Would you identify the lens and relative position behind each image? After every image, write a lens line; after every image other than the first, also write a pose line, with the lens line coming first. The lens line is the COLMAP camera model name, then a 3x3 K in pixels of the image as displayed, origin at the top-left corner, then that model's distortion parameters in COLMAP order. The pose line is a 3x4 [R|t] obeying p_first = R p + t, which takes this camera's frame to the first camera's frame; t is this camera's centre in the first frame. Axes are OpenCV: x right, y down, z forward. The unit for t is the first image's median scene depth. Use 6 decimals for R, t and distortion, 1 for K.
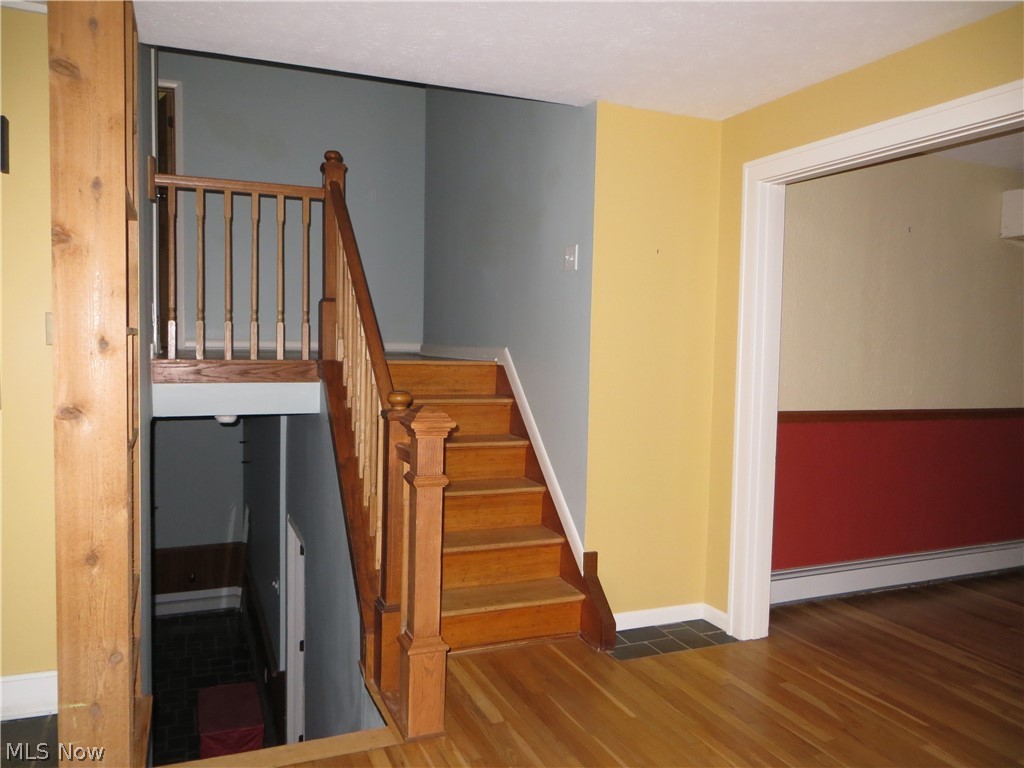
lens RADIAL K [[768.7, 0, 512.0], [0, 768.7, 384.0], [0, 0, 1]] dist [-0.022064, 0.003295]
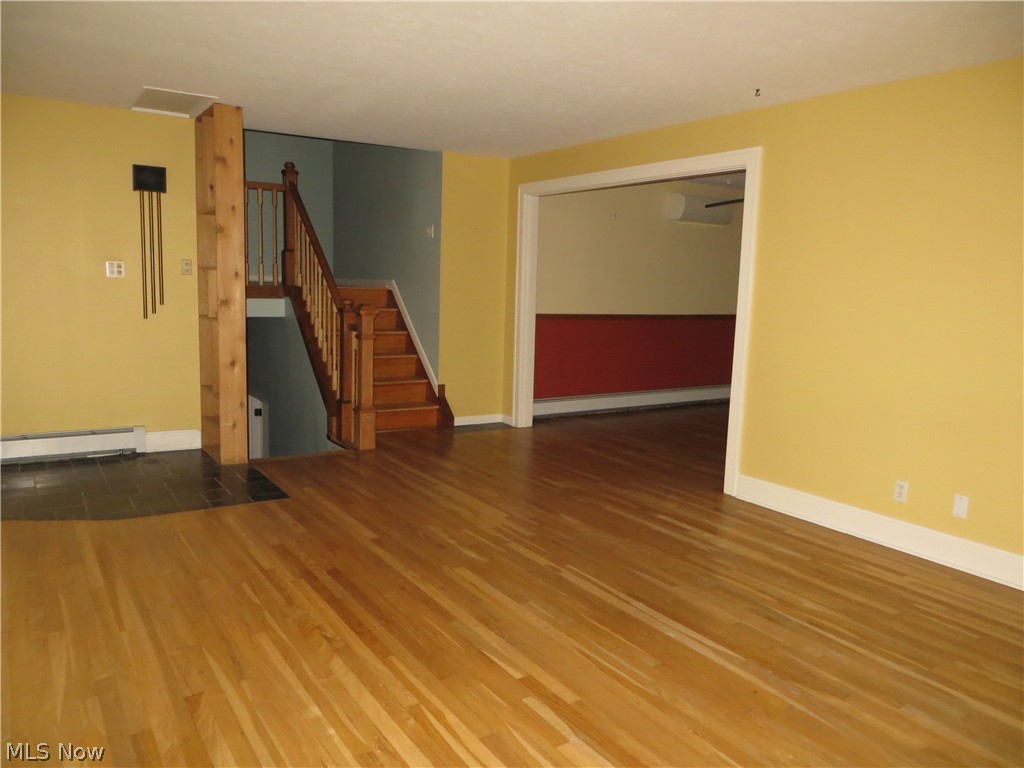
lens RADIAL K [[768.7, 0, 512.0], [0, 768.7, 384.0], [0, 0, 1]] dist [-0.022064, 0.003295]
pose [[0.984087, -0.015913, 0.176973, -0.062157], [0.001611, 0.996740, 0.080668, 0.055736], [-0.177680, -0.079099, 0.980904, -0.881147]]
